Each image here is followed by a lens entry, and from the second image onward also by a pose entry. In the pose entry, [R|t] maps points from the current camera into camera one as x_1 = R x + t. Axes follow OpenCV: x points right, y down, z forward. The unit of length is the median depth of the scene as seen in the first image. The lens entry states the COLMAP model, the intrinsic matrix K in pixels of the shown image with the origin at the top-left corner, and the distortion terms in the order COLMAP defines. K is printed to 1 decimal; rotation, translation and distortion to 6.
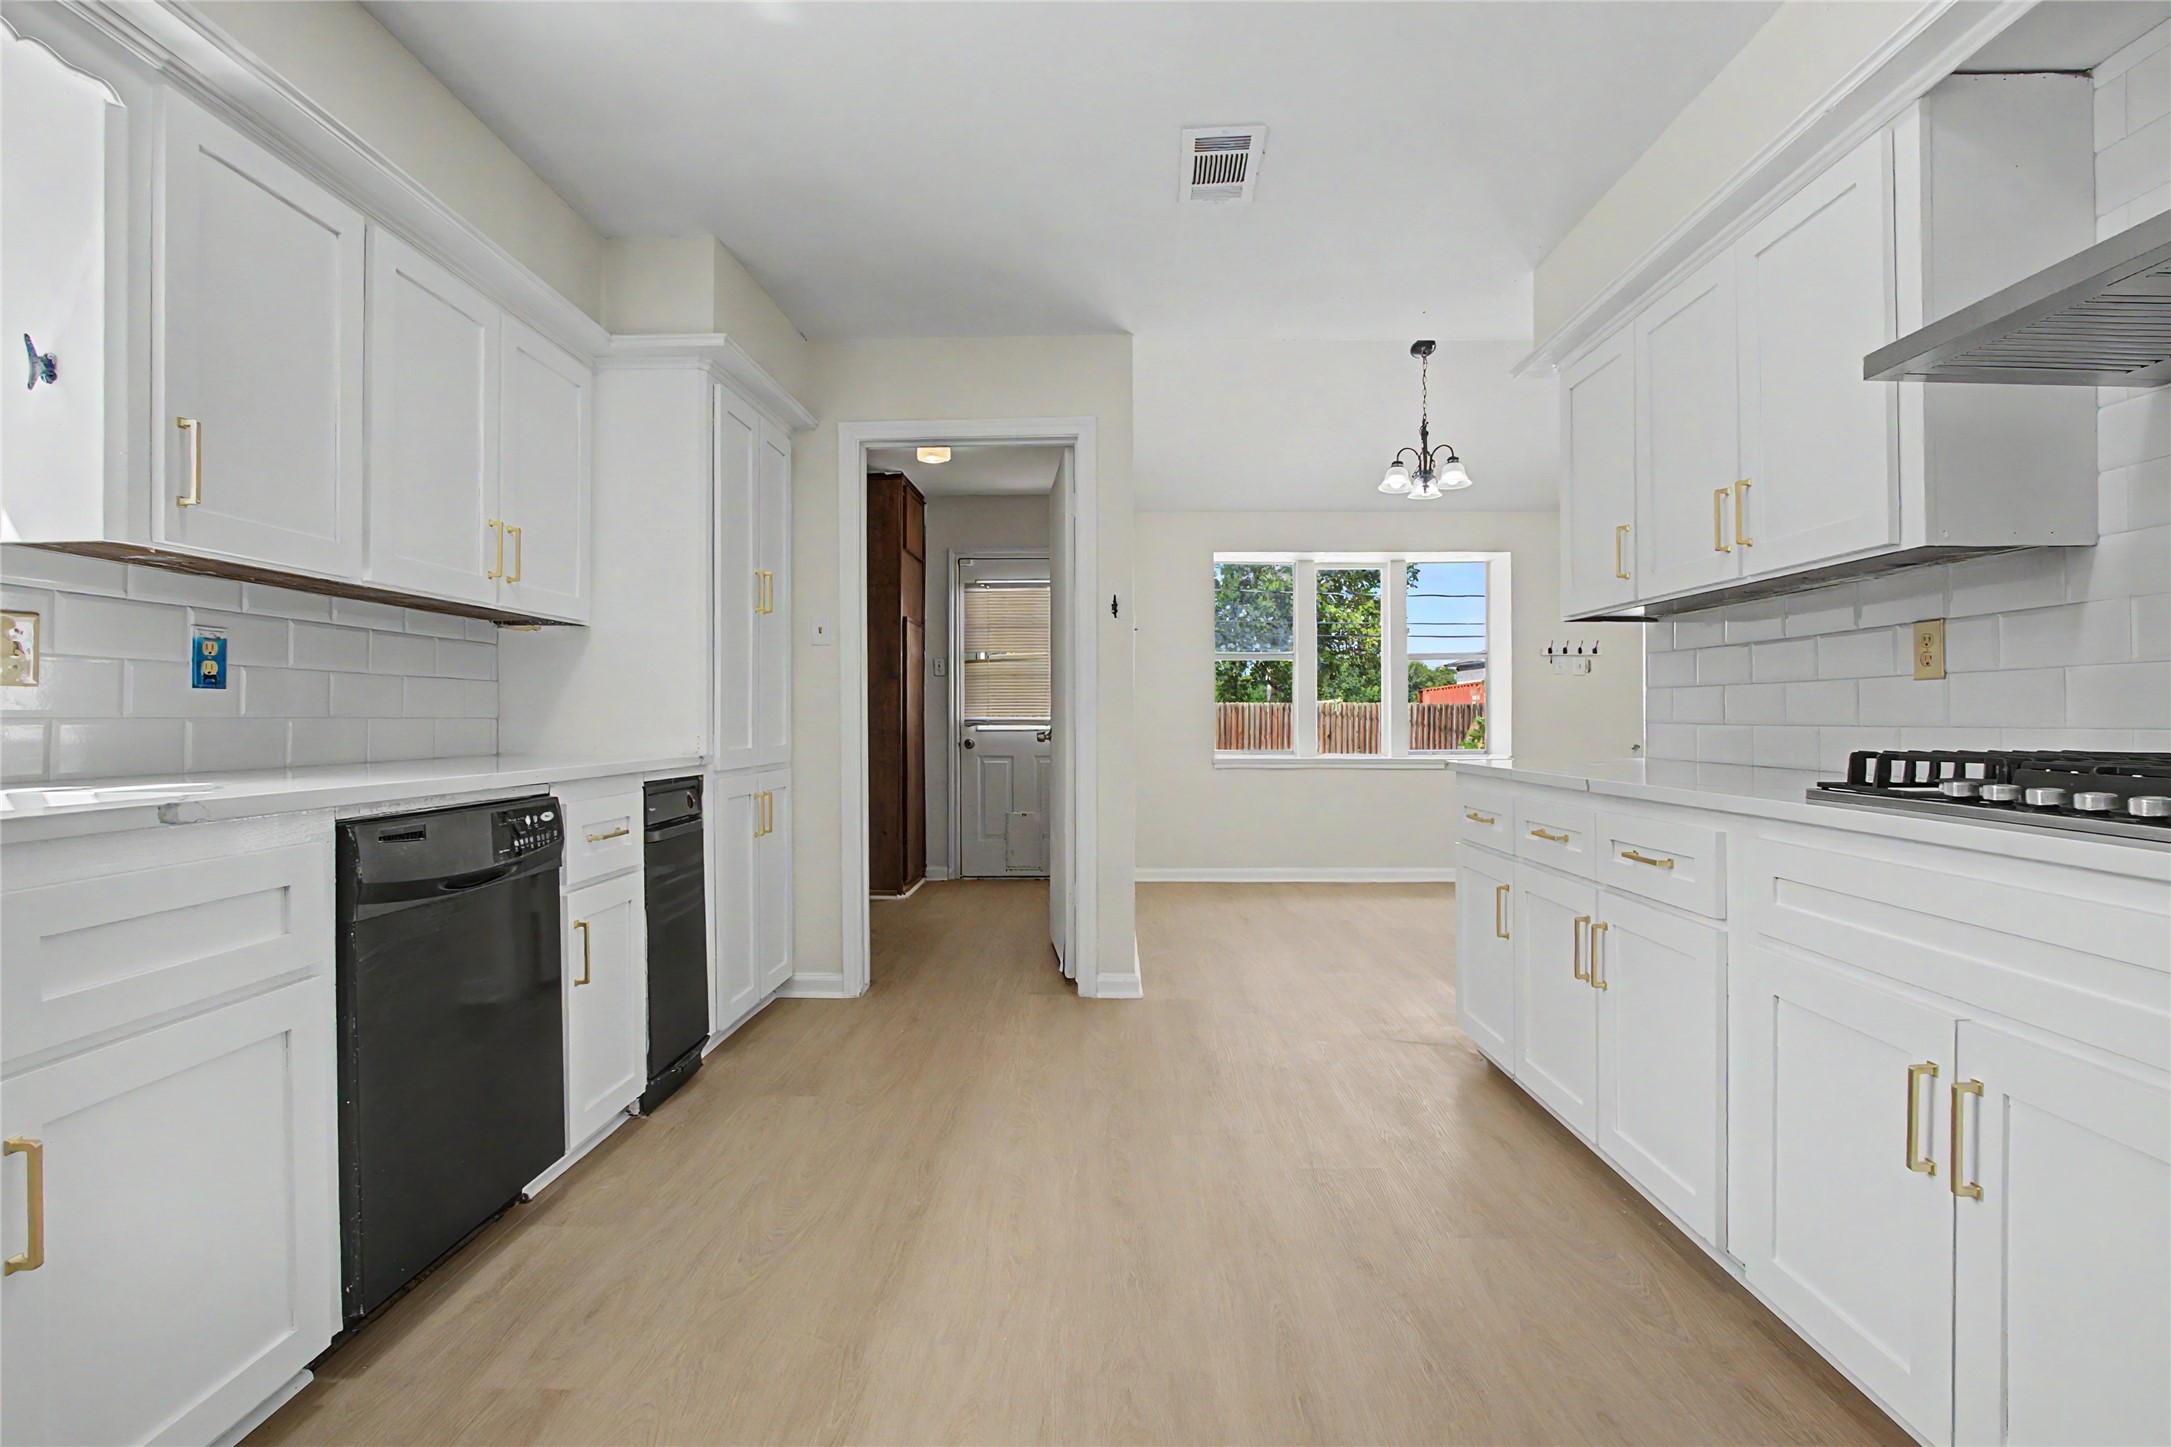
lens RADIAL K [[995.0, 0, 1082.6], [0, 995.0, 735.9], [0, 0, 1]] dist [-0.022471, 0.000286]
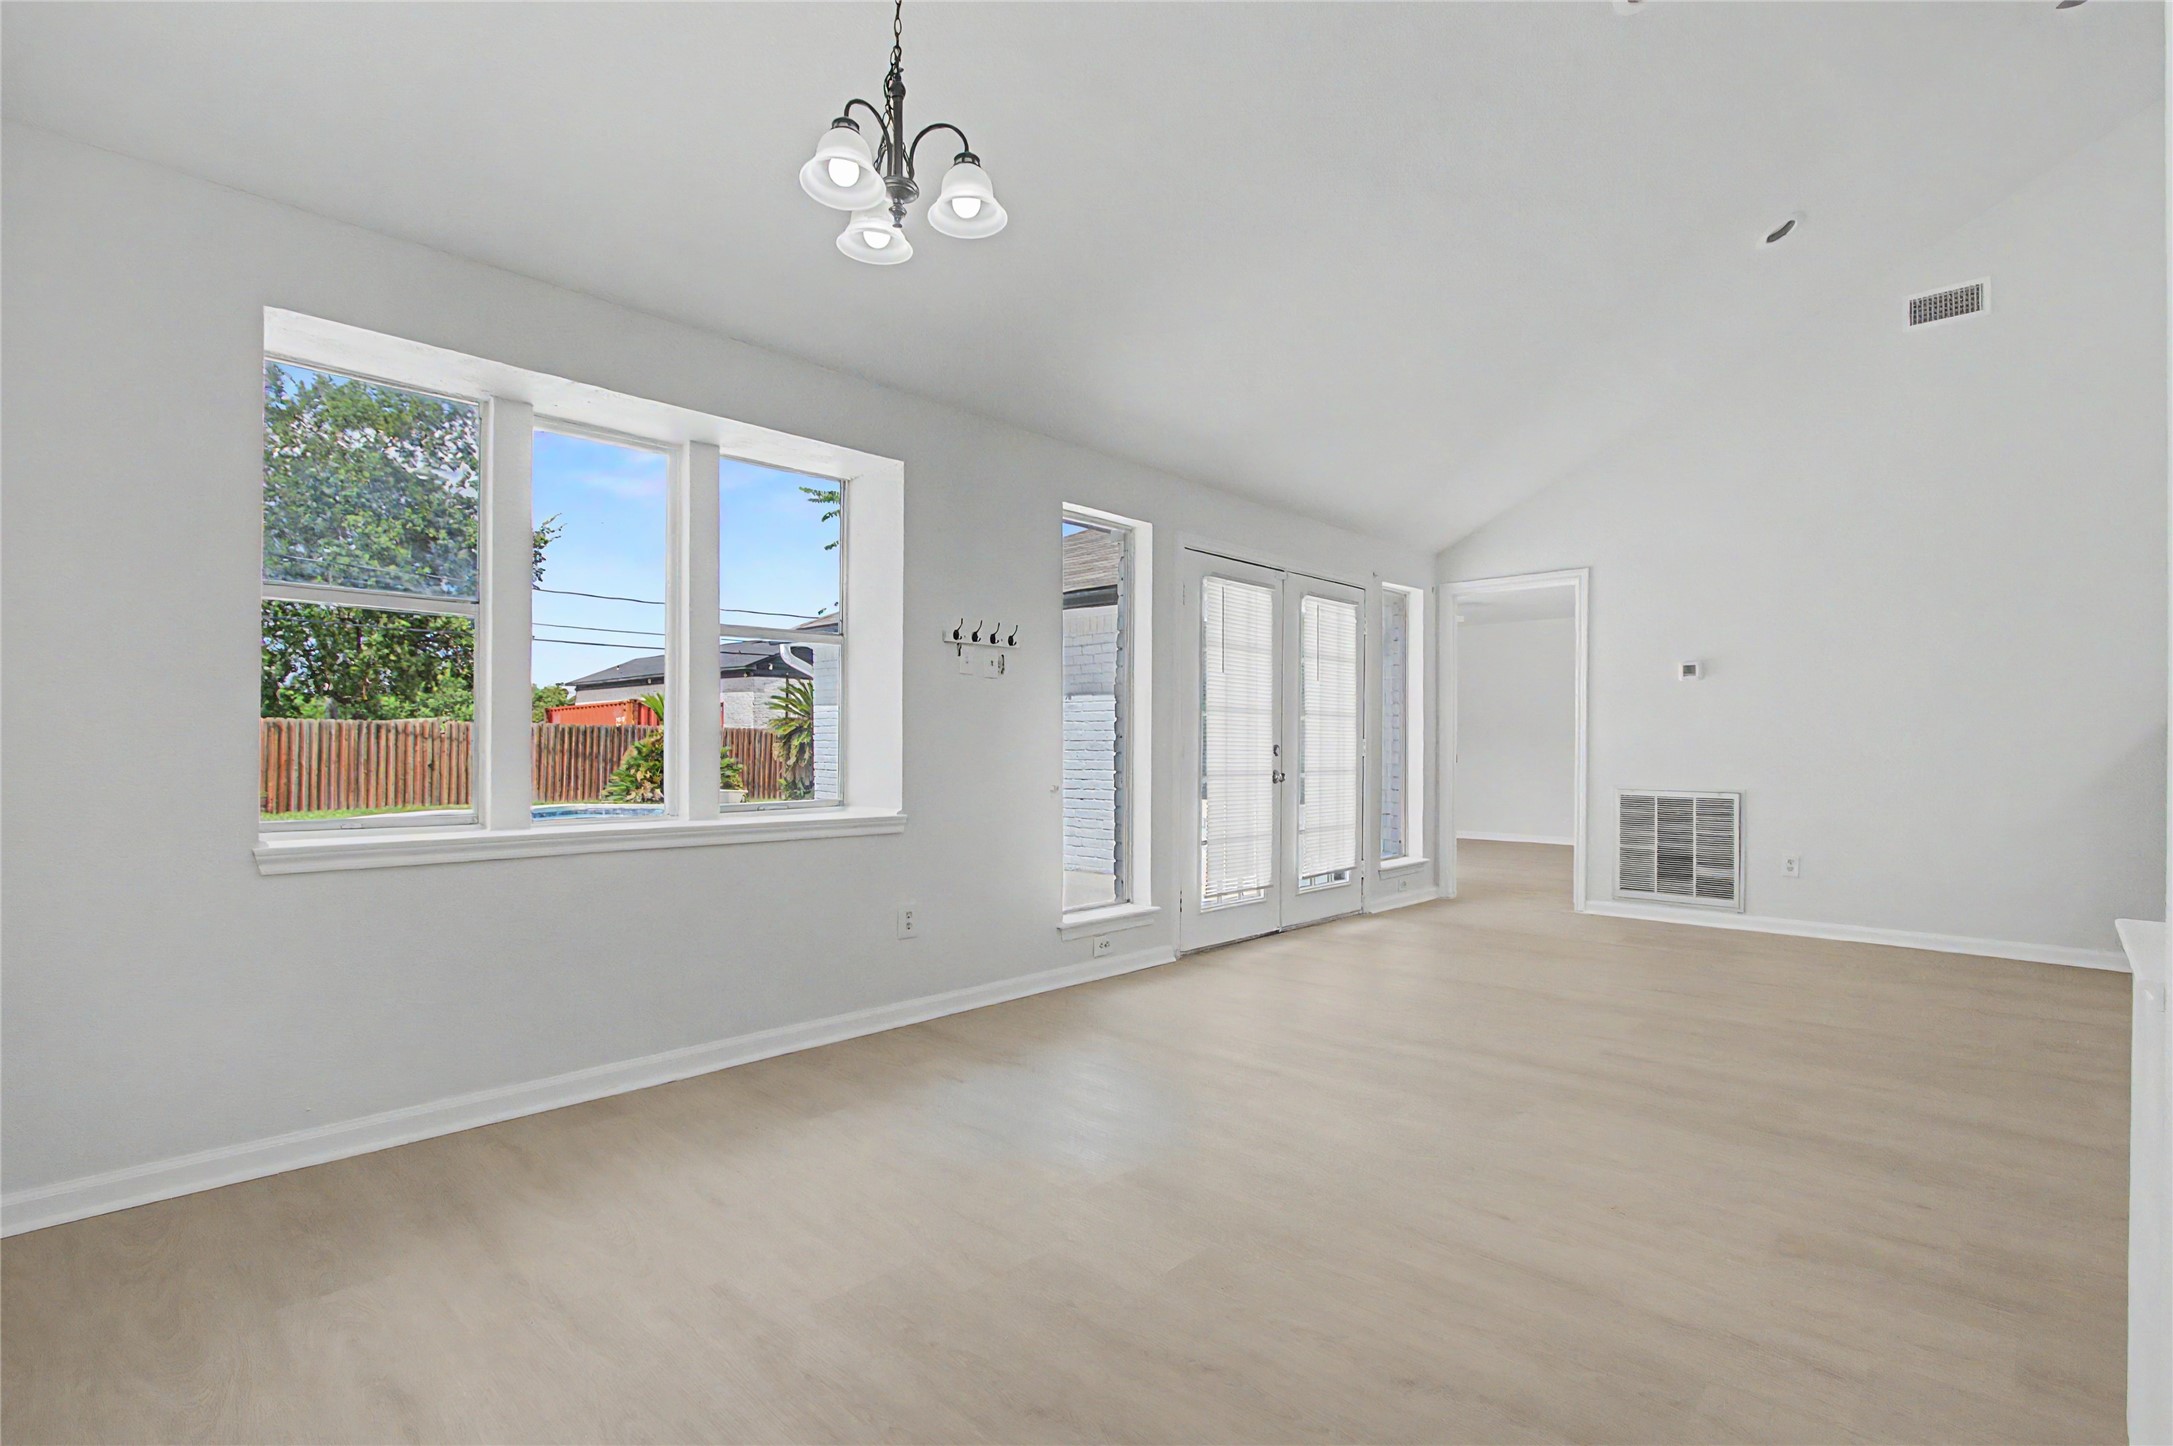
lens RADIAL K [[1022.3, 0, 1083.4], [0, 1022.3, 733.9], [0, 0, 1]] dist [-0.026276, -0.000160]
pose [[0.671730, 0.012161, 0.740696, 0.058313], [0.007478, 0.999703, -0.023195, -0.009731], [-0.740758, 0.021119, 0.671439, 0.494455]]
